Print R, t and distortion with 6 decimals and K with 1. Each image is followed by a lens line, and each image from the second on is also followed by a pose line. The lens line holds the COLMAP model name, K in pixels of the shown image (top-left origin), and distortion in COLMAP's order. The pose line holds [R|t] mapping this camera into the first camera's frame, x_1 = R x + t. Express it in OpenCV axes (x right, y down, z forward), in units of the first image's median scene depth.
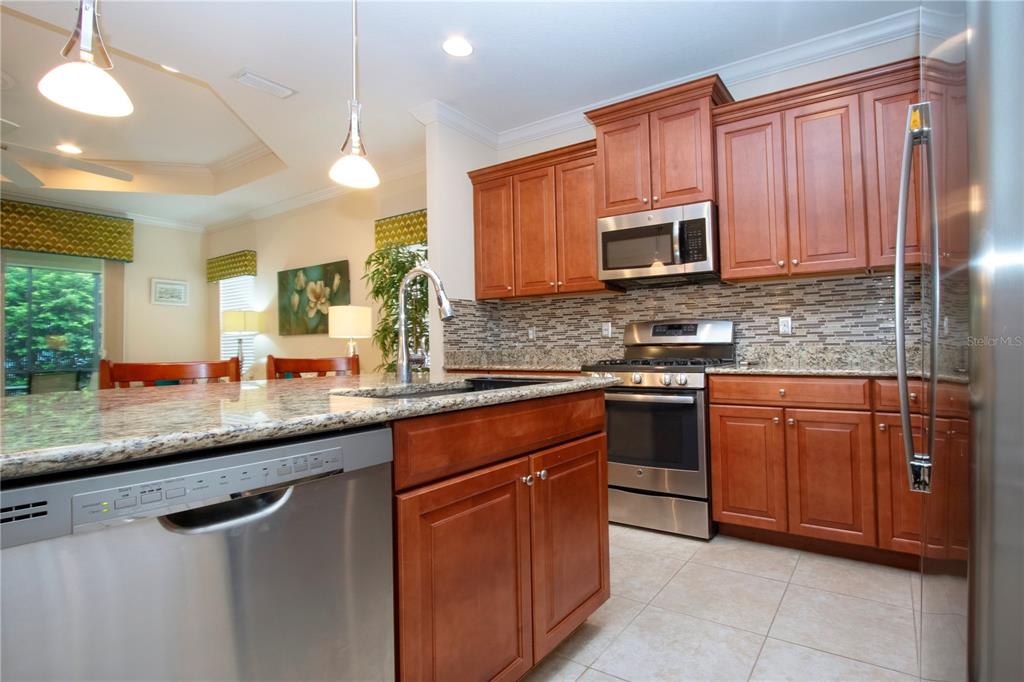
lens RADIAL K [[497.5, 0, 581.8], [0, 497.5, 329.1], [0, 0, 1]] dist [-0.013635, 0.001182]
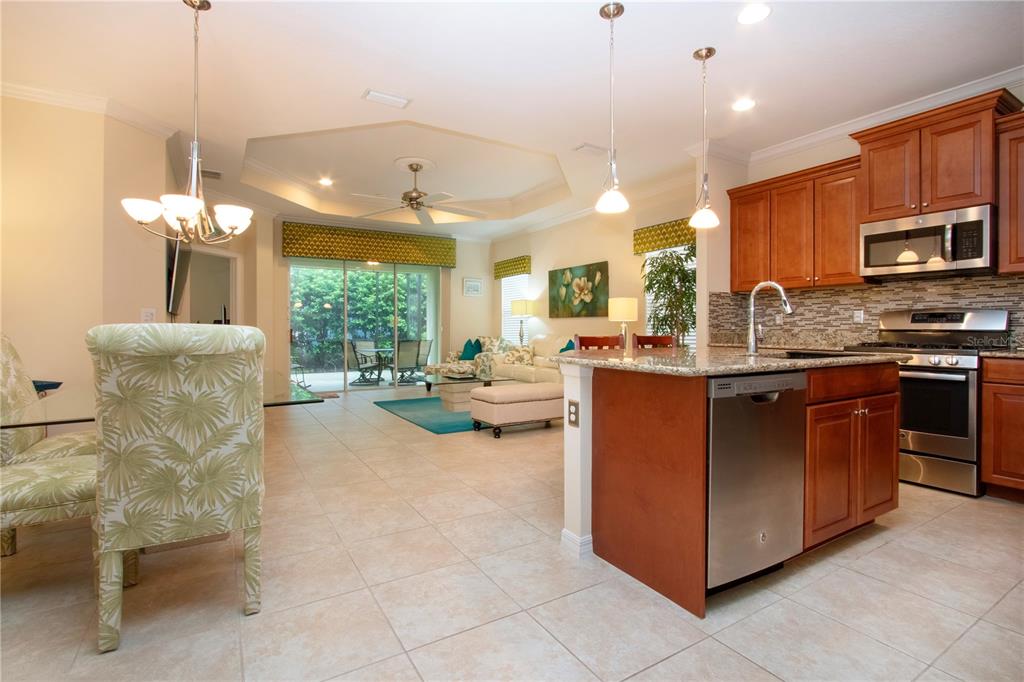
lens RADIAL K [[480.6, 0, 512.1], [0, 480.6, 334.5], [0, 0, 1]] dist [-0.016328, 0.001259]
pose [[0.889012, 0.021987, -0.457356, -0.171746], [0.001365, 0.998715, 0.050667, -0.015961], [0.457882, -0.045668, 0.887839, -0.383110]]
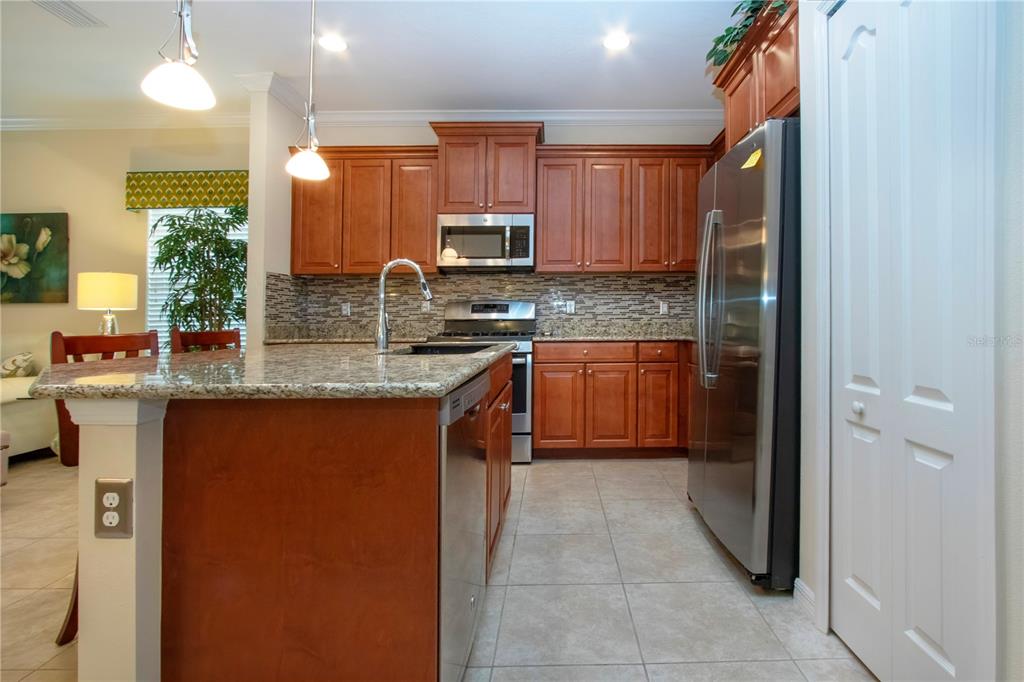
lens RADIAL K [[498.1, 0, 553.0], [0, 498.1, 316.2], [0, 0, 1]] dist [-0.006286, 0.000092]
pose [[0.854682, 0.010584, 0.519044, -0.324263], [-0.021744, 0.999645, 0.015421, -0.001841], [-0.518696, -0.024466, 0.854609, -0.157585]]
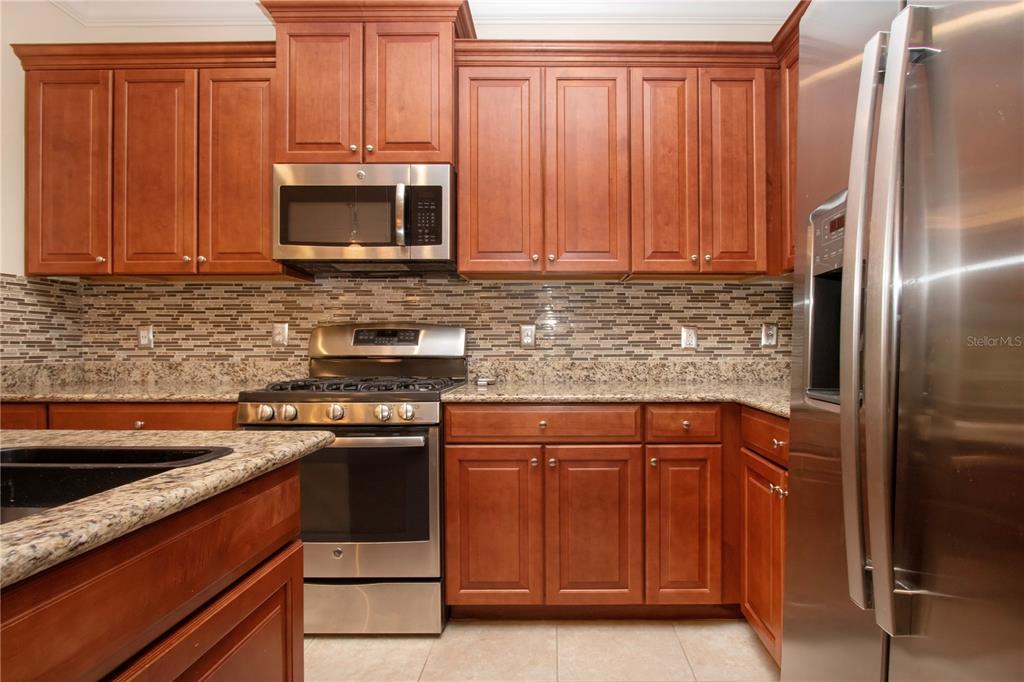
lens RADIAL K [[529.3, 0, 549.4], [0, 529.3, 332.4], [0, 0, 1]] dist [-0.019652, 0.001318]
pose [[0.853637, 0.023563, 0.520335, -0.012103], [-0.027958, 0.999609, 0.000600, -0.012175], [-0.520117, -0.015059, 0.853962, 0.212471]]
